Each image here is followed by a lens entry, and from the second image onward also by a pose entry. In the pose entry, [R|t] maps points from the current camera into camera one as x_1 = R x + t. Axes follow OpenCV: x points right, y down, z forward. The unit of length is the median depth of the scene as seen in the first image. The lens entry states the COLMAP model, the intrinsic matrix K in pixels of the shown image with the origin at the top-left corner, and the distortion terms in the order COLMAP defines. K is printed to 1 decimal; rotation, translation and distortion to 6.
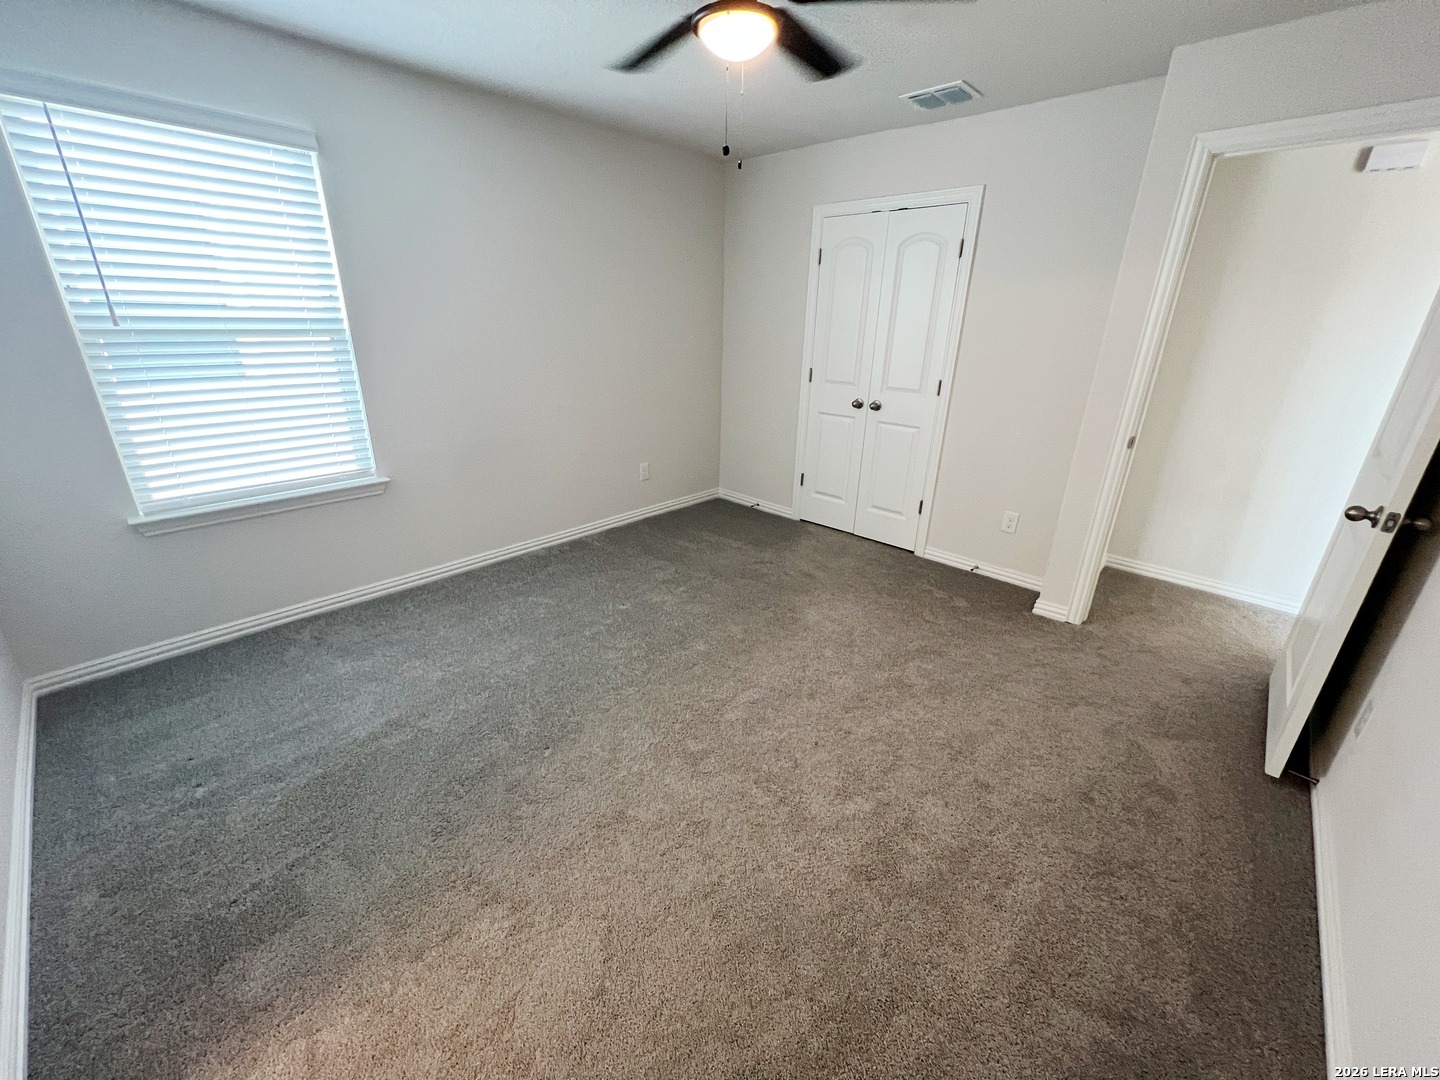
lens RADIAL K [[576.0, 0, 732.5], [0, 576.0, 532.7], [0, 0, 1]] dist [-0.002229, 0.000928]
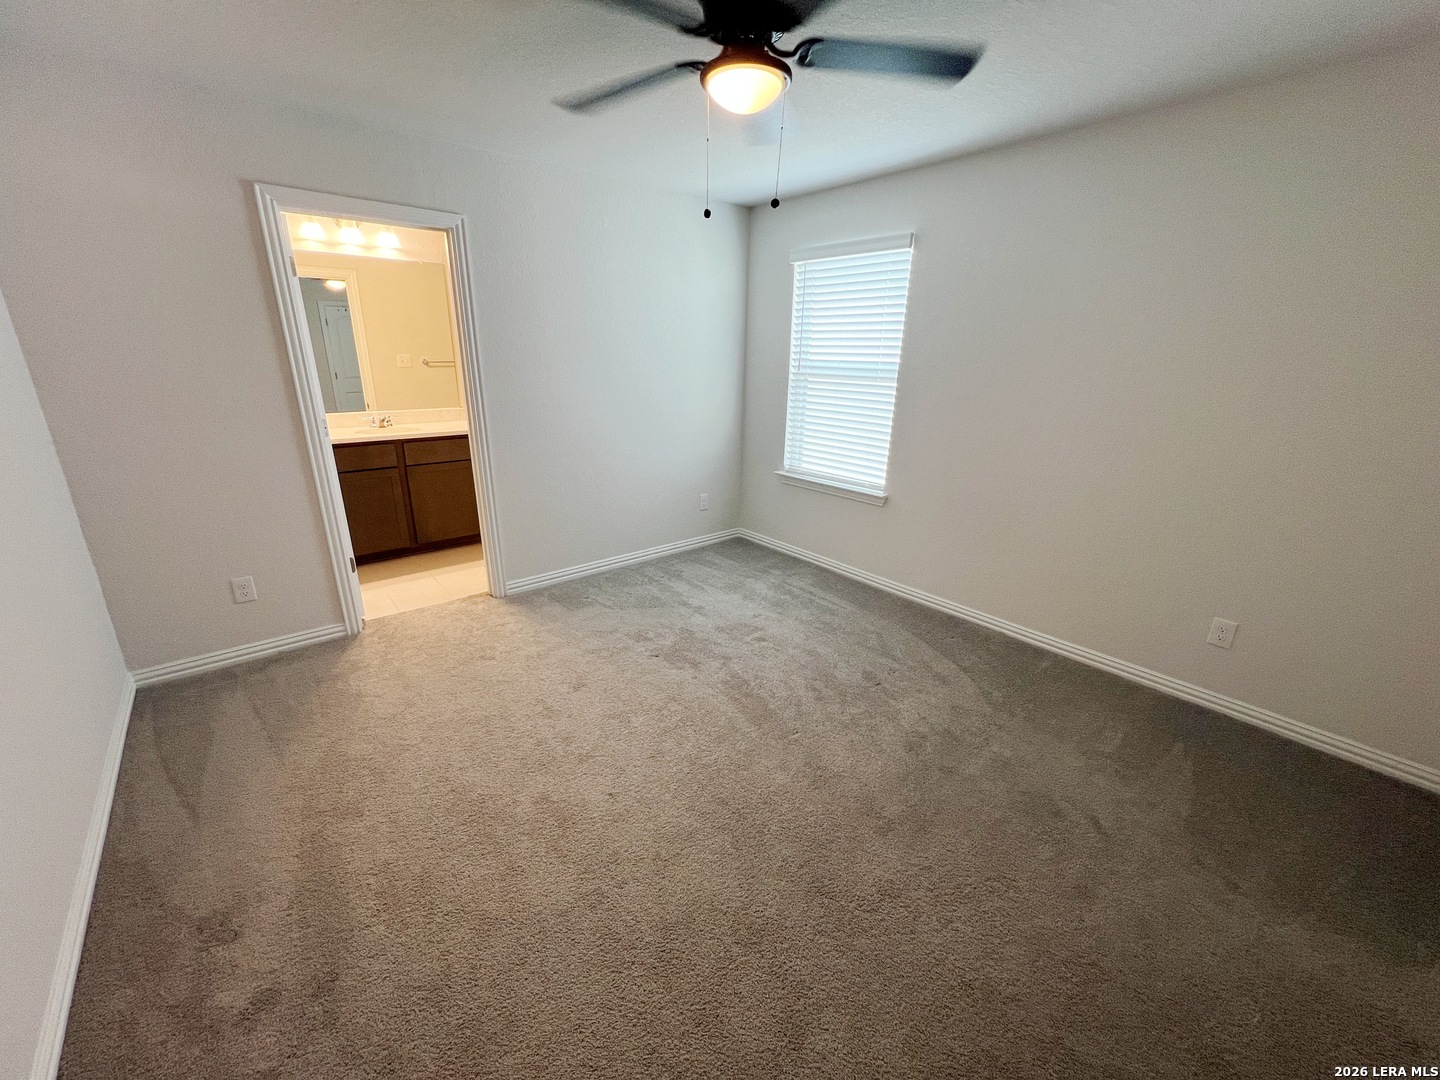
lens RADIAL K [[576.0, 0, 714.8], [0, 576.0, 539.4], [0, 0, 1]] dist [-0.002229, 0.000928]
pose [[-0.131518, 0.282513, -0.950205, 0.827827], [-0.370156, 0.875205, 0.311448, -0.332950], [0.919613, 0.392685, -0.010531, 0.903387]]
